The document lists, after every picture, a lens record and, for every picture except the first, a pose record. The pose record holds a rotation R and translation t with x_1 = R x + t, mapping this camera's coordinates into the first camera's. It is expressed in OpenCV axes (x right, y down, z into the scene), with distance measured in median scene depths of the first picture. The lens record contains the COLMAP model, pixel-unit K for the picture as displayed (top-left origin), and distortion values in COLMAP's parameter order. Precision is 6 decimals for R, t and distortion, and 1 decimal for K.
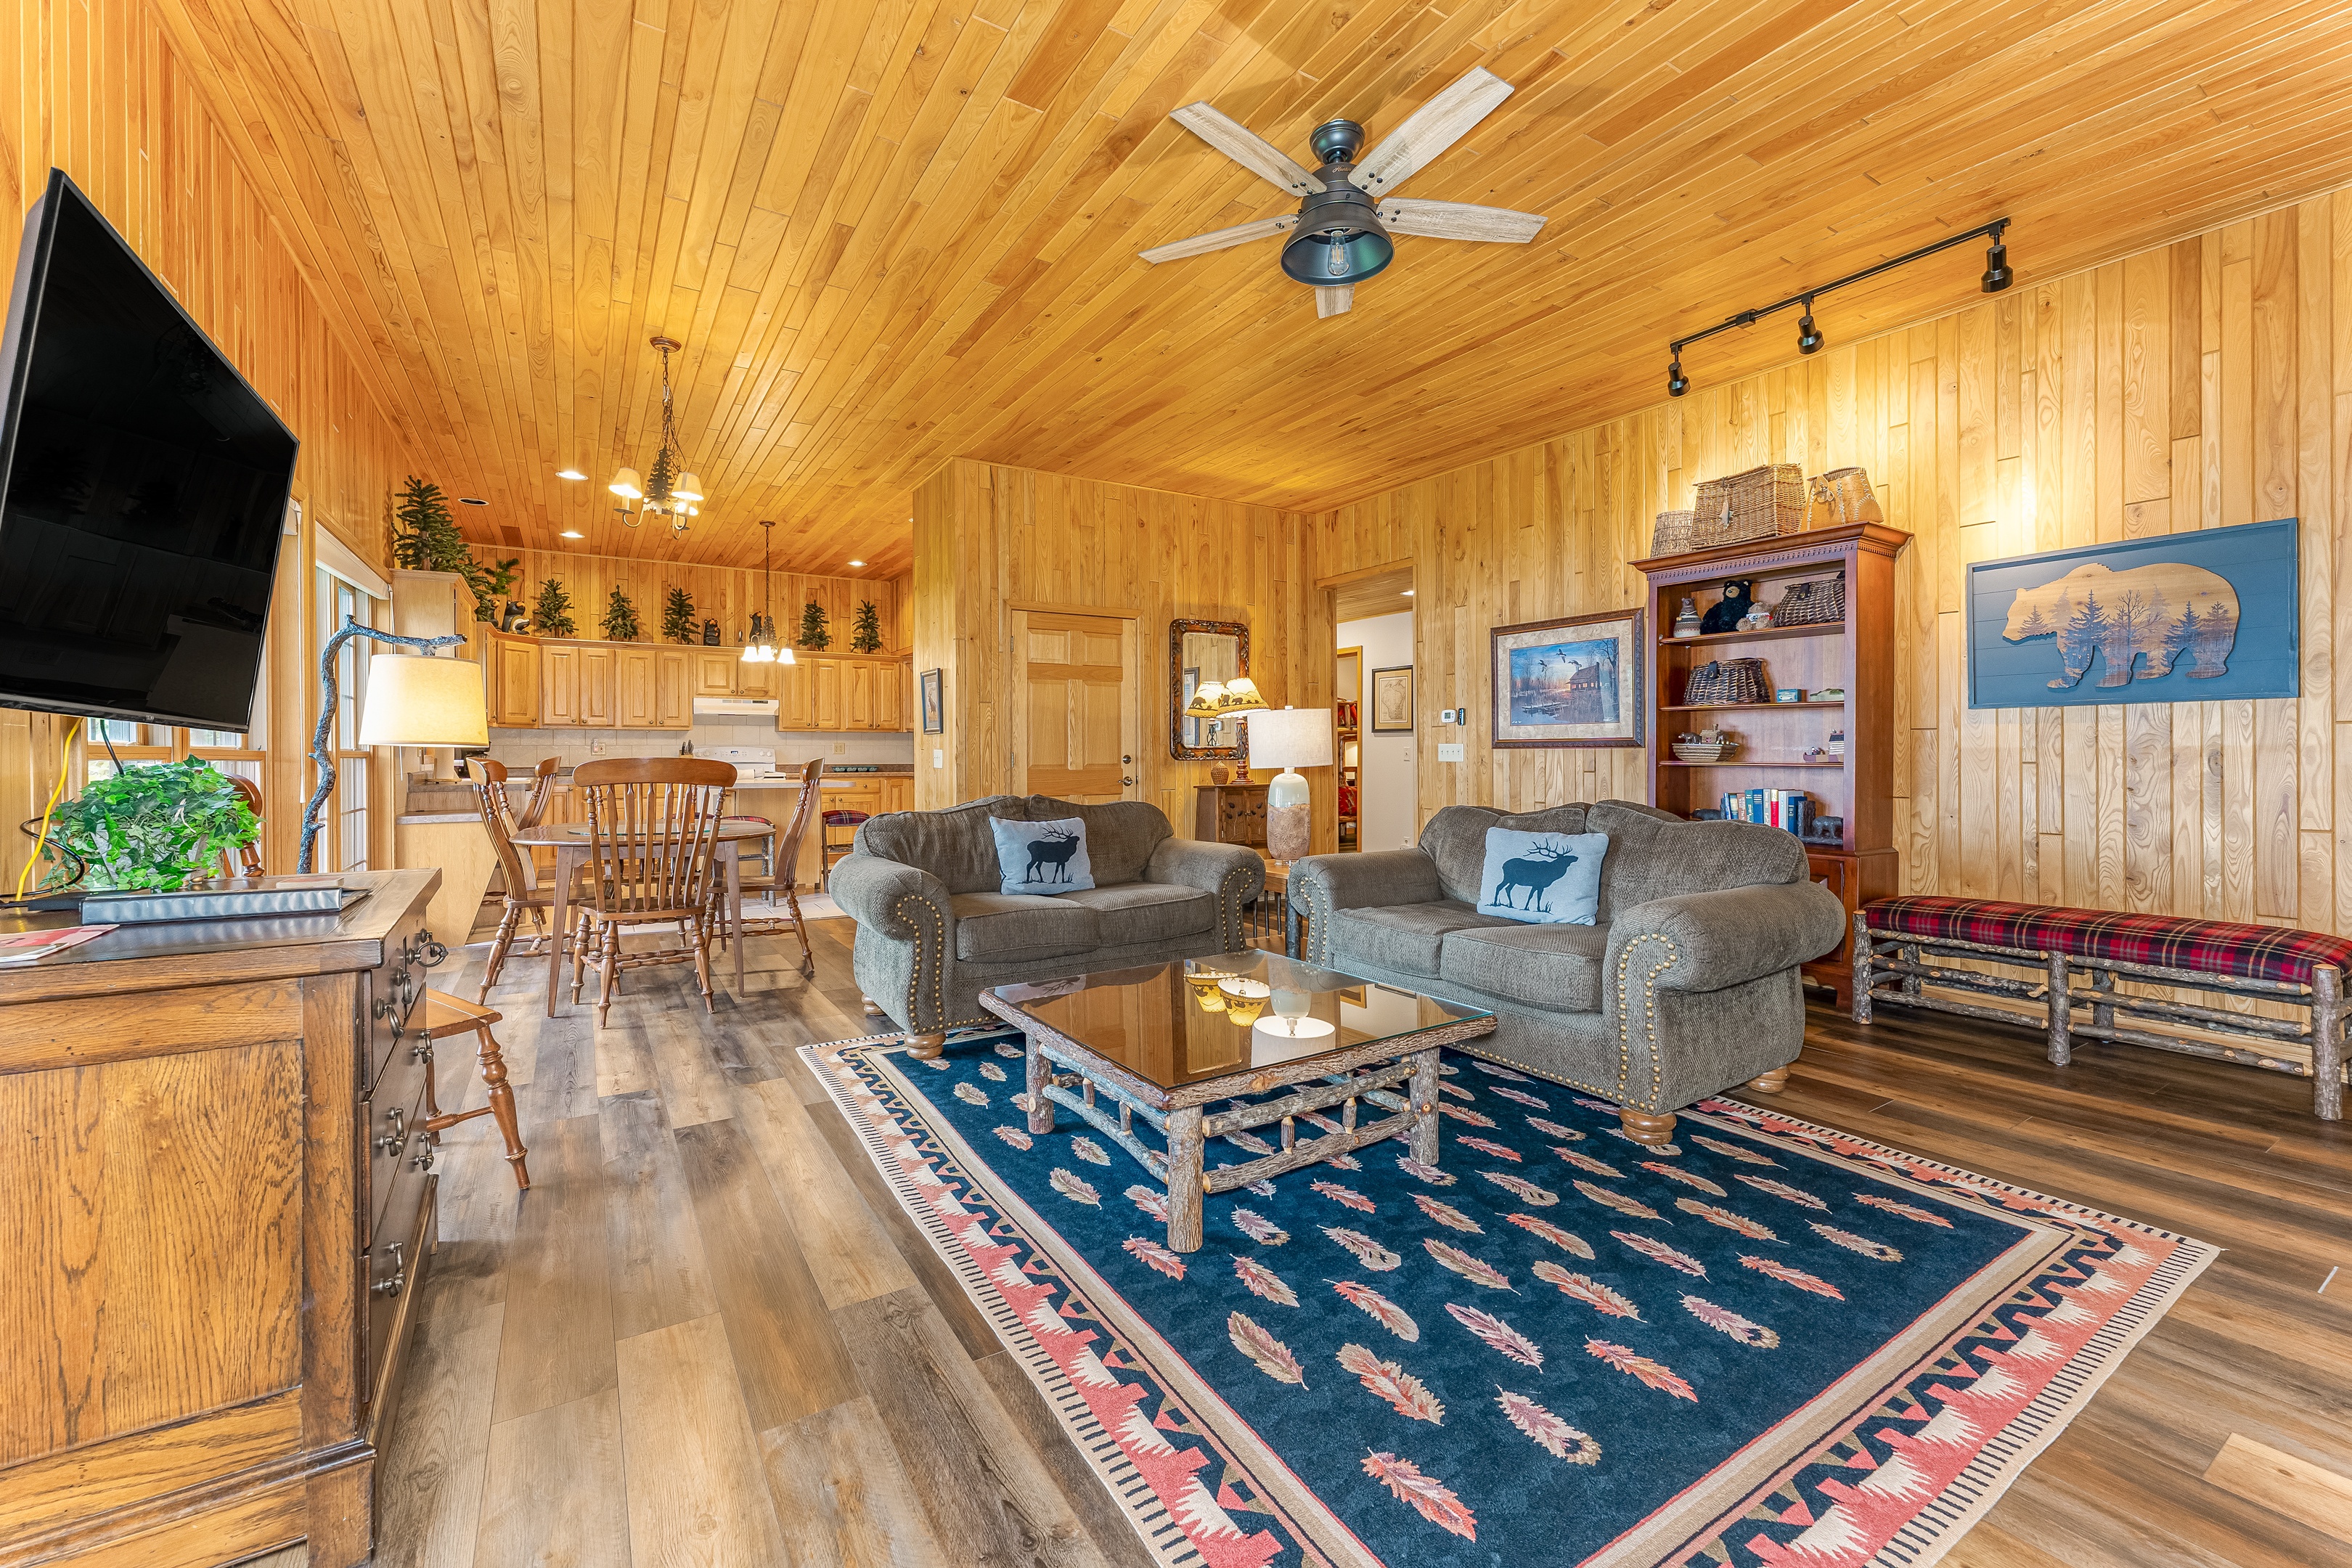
lens RADIAL K [[957.1, 0, 1186.2], [0, 957.1, 759.1], [0, 0, 1]] dist [-0.001072, -0.001455]
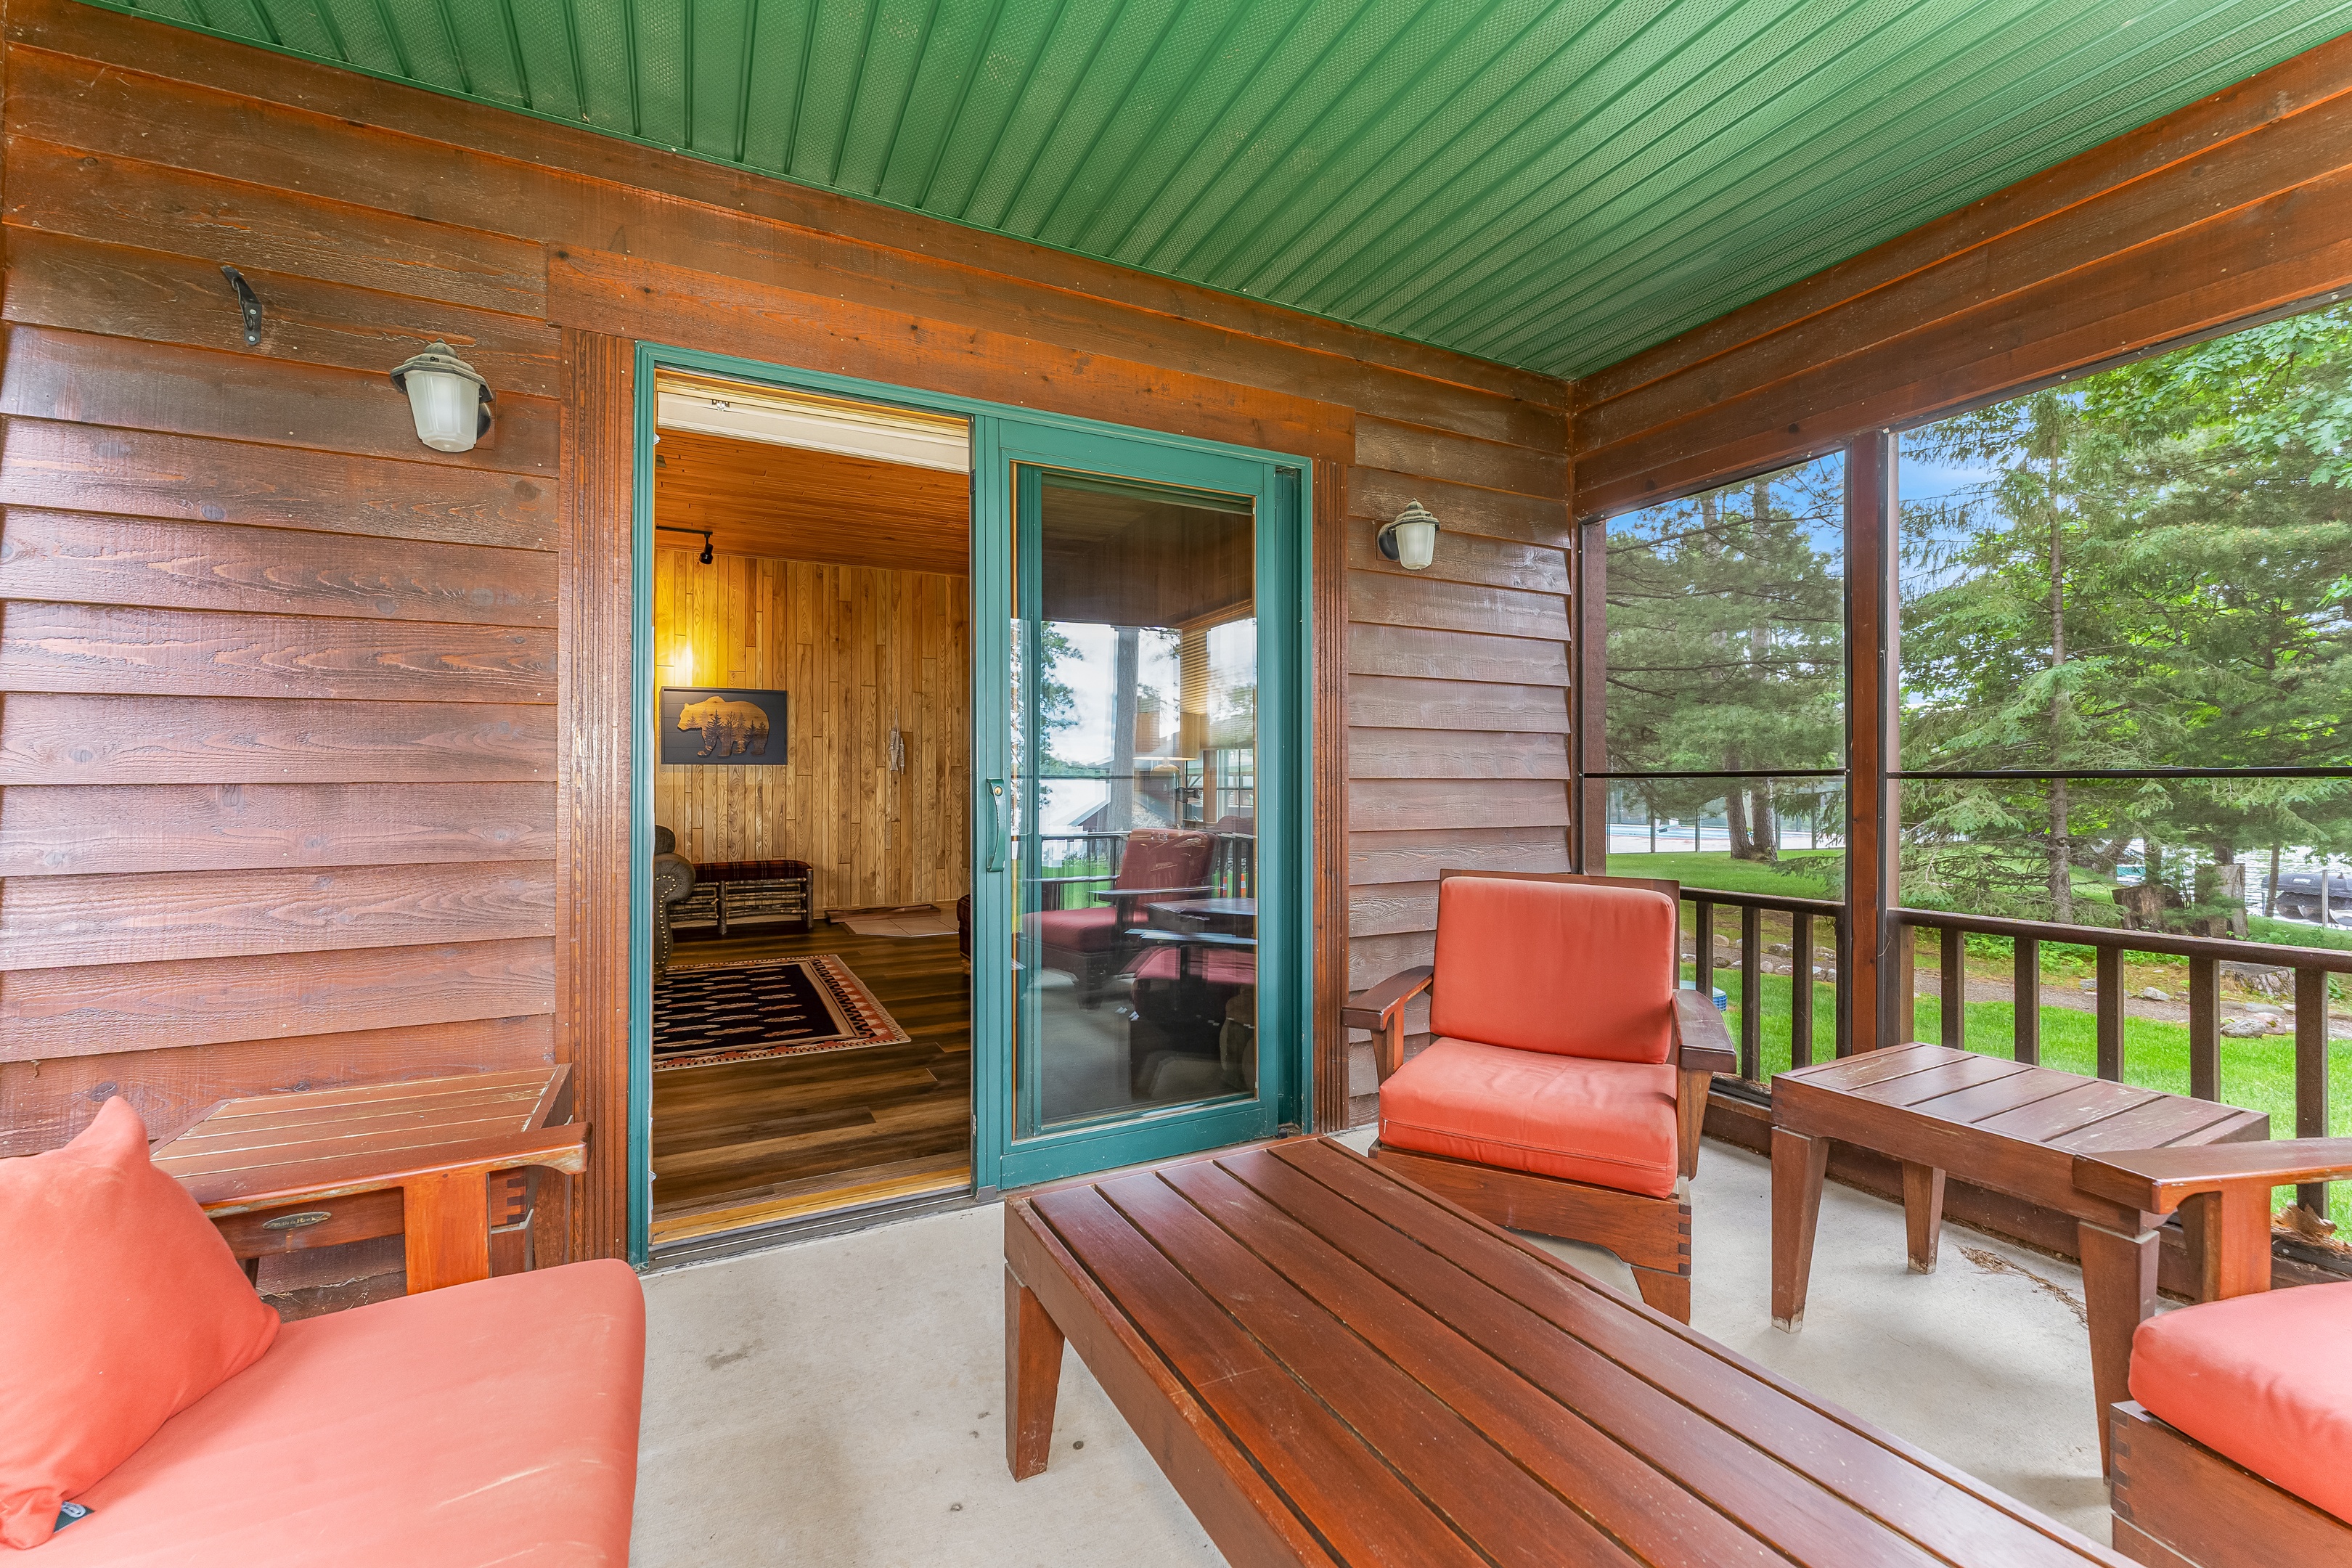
lens RADIAL K [[957.1, 0, 1169.9], [0, 957.1, 782.4], [0, 0, 1]] dist [-0.001072, -0.001455]
pose [[0.094397, 0.005514, 0.995519, -1.079894], [0.005987, 0.999963, -0.006106, 0.000133], [-0.995517, 0.006537, 0.094360, -0.183340]]
